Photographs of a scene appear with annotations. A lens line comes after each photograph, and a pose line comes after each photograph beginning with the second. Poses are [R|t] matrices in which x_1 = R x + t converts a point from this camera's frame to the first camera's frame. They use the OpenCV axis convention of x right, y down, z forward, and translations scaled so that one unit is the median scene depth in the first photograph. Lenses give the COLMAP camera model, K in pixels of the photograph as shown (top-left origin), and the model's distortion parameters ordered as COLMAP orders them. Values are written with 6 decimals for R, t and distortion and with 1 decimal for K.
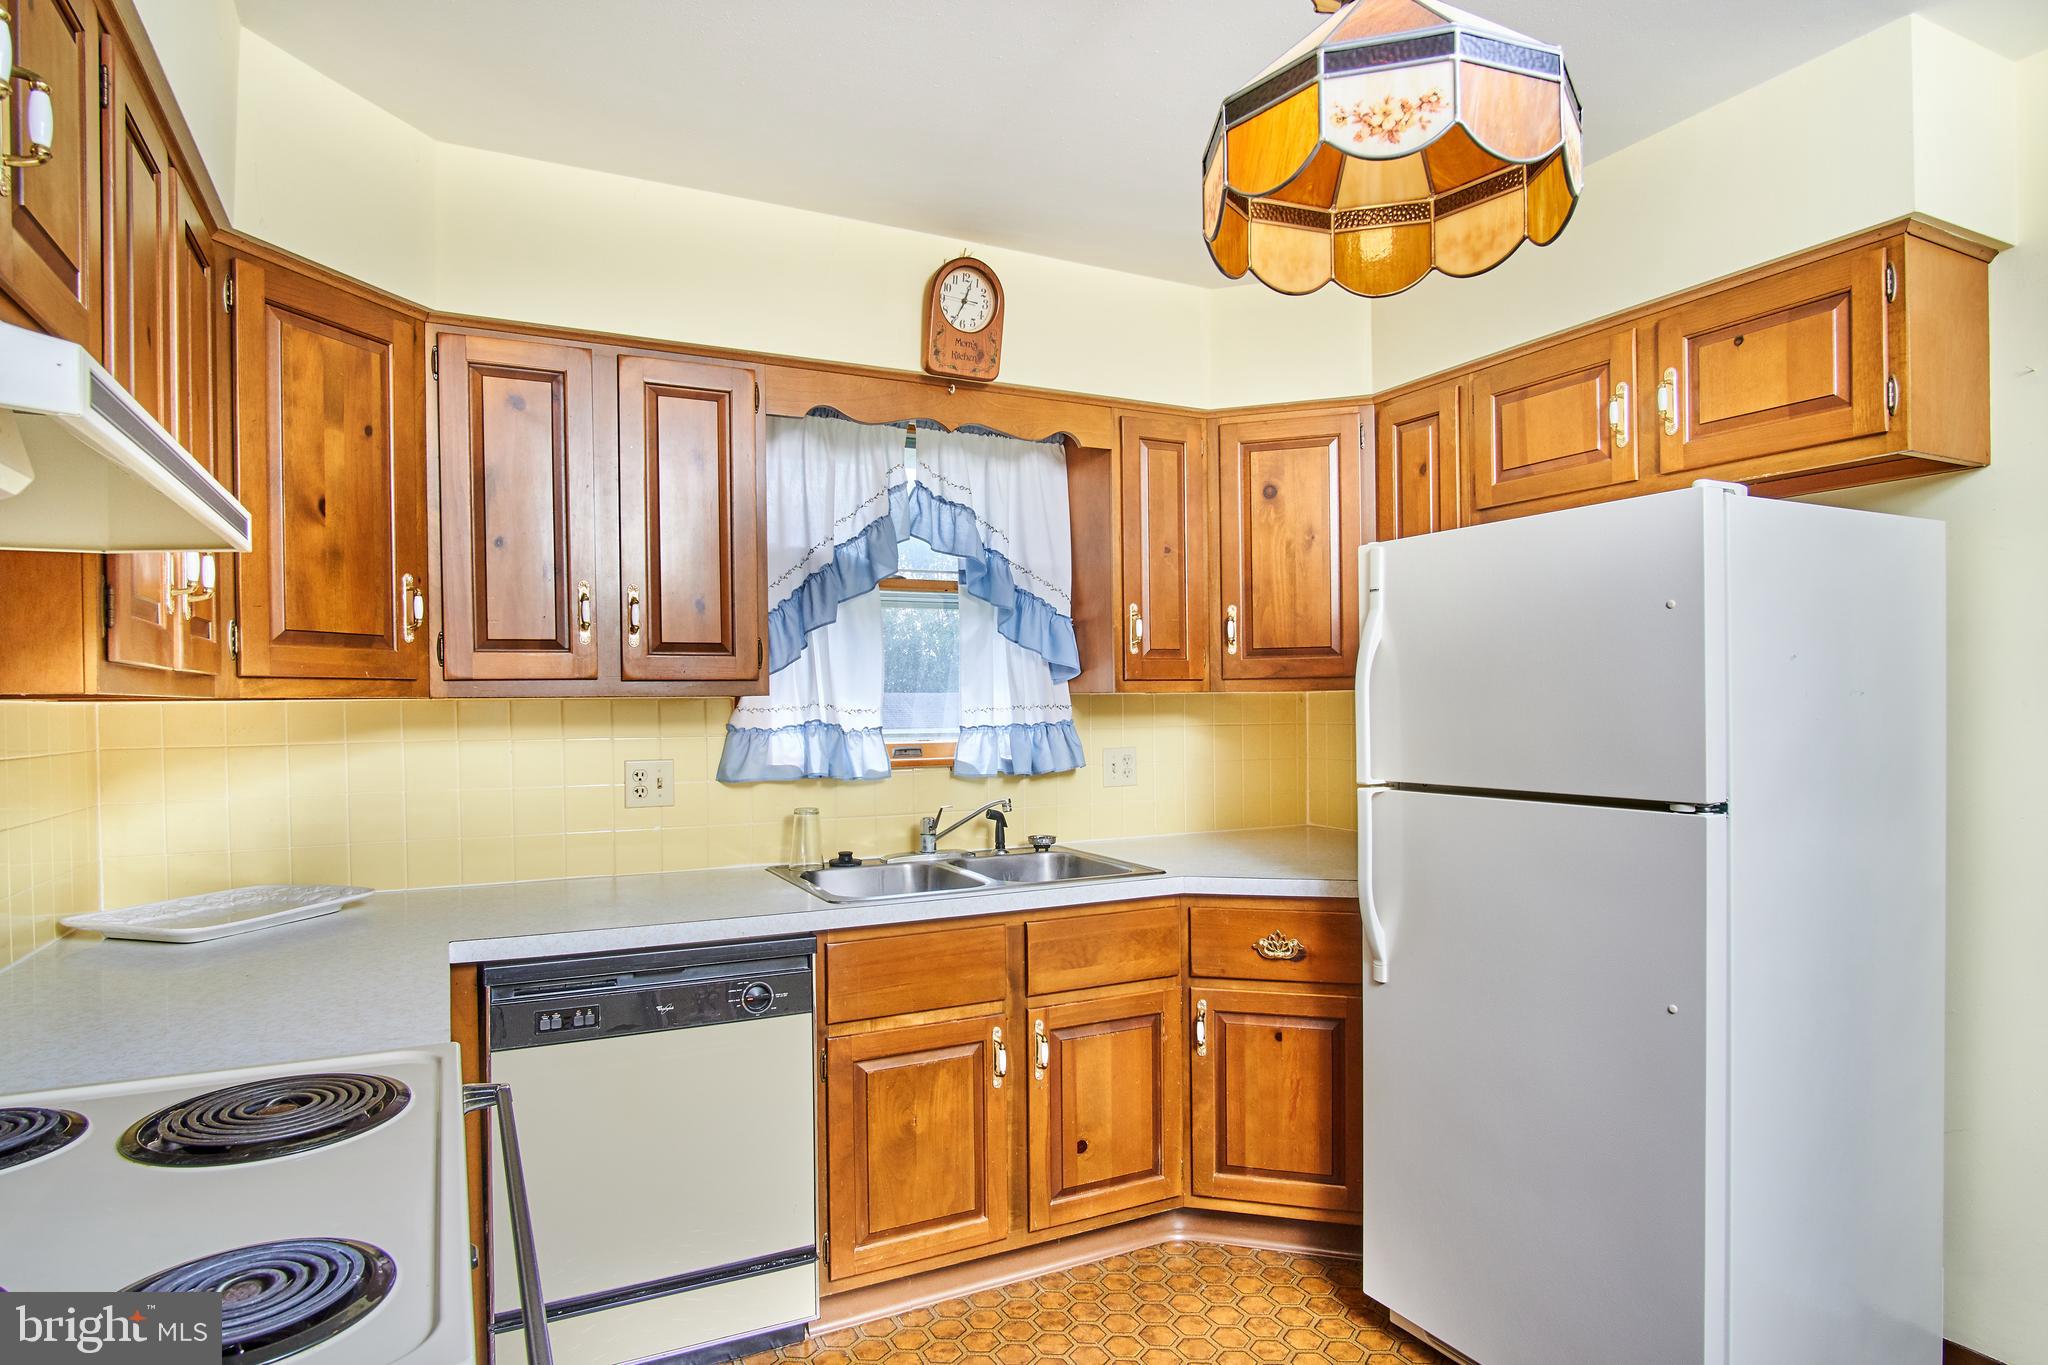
lens RADIAL K [[1119.0, 0, 1018.0], [0, 1119.0, 699.2], [0, 0, 1]] dist [-0.023546, 0.001121]
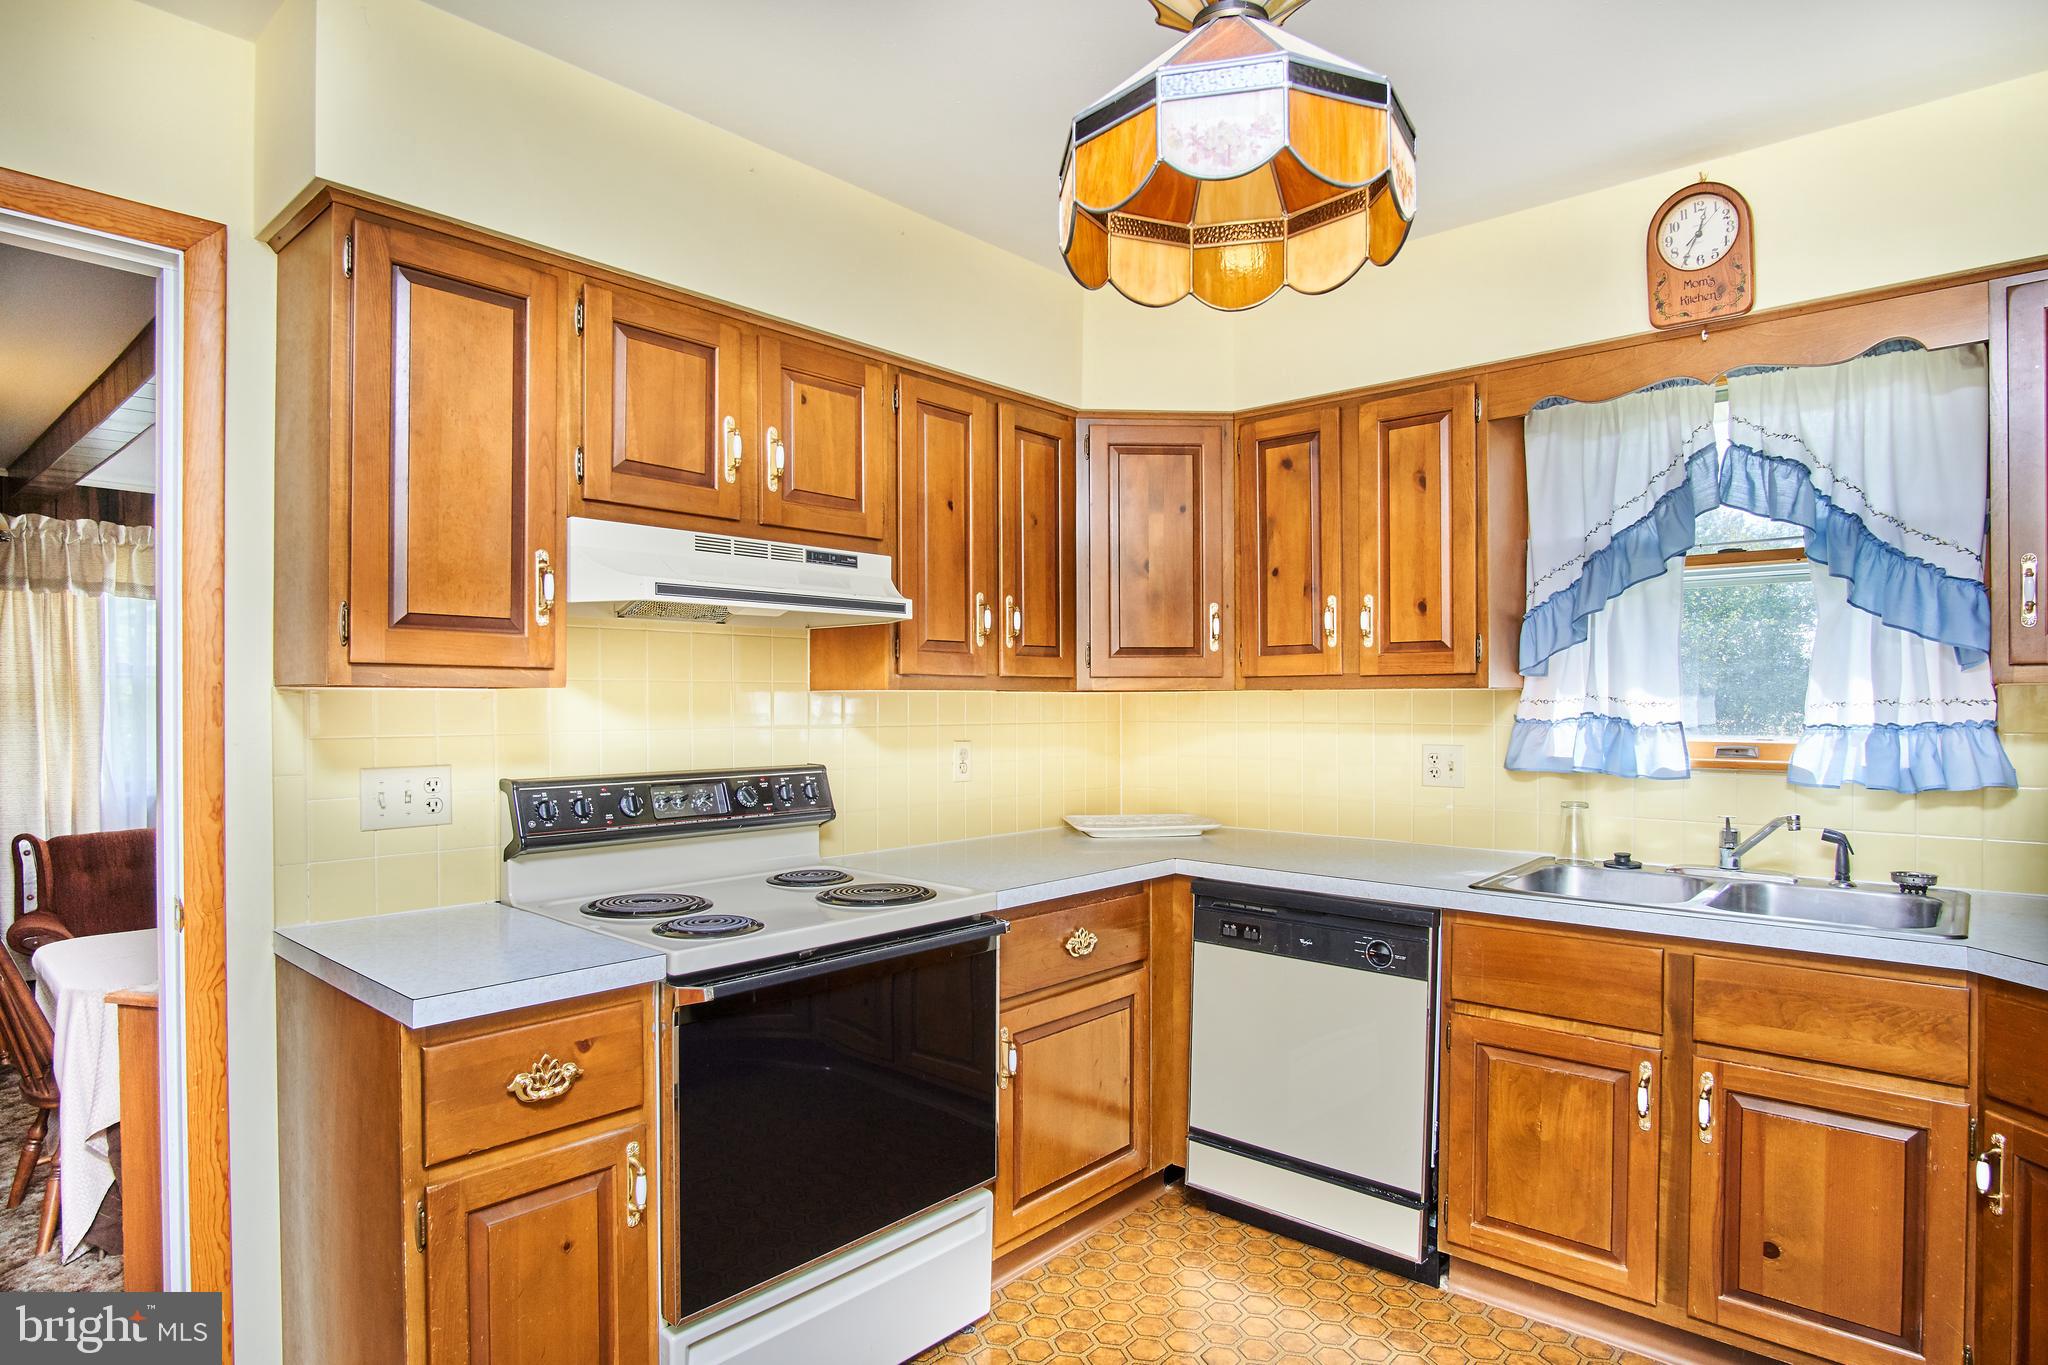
lens RADIAL K [[1119.0, 0, 1024.1], [0, 1119.0, 685.6], [0, 0, 1]] dist [-0.023546, 0.001121]
pose [[0.374616, -0.002102, -0.927178, 0.590048], [-0.000257, 0.999997, -0.002371, -0.002960], [0.927180, 0.001126, 0.374614, 0.203733]]
